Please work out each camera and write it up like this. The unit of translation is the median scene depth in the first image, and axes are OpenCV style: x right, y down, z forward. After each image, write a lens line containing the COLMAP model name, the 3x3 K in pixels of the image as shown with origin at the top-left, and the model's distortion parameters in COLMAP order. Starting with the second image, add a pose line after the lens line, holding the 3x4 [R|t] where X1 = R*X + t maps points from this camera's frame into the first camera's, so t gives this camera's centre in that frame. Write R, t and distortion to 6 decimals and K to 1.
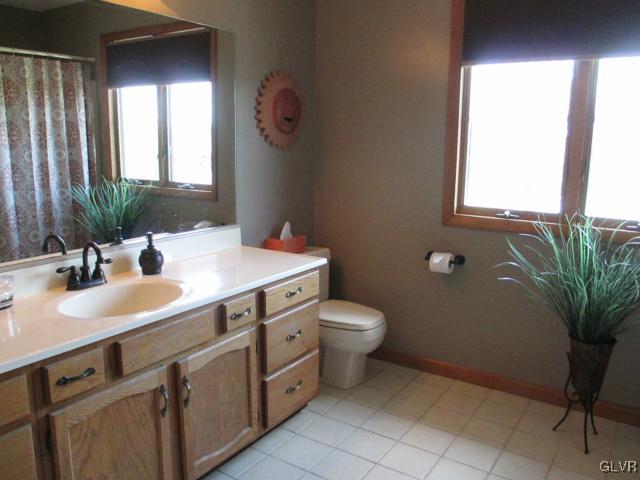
lens RADIAL K [[539.8, 0, 320.0], [0, 539.8, 240.0], [0, 0, 1]] dist [-0.041302, 0.002678]
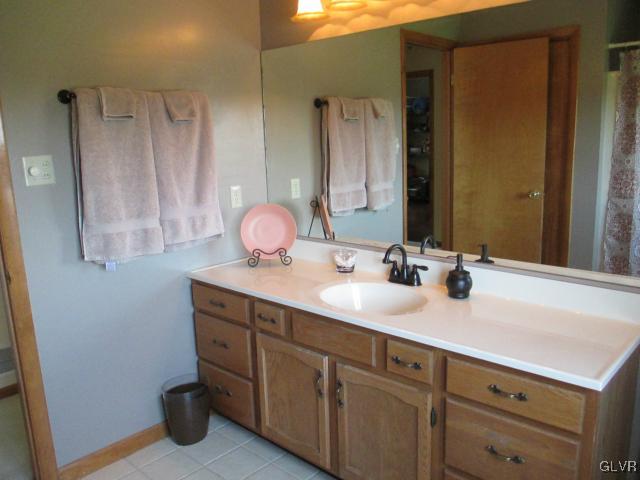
lens RADIAL K [[539.8, 0, 320.0], [0, 539.8, 240.0], [0, 0, 1]] dist [-0.041302, 0.002678]
pose [[-0.167411, 0.190553, -0.967297, 0.689670], [-0.150818, 0.964645, 0.216133, -0.222701], [0.974283, 0.182069, -0.132753, 0.987941]]
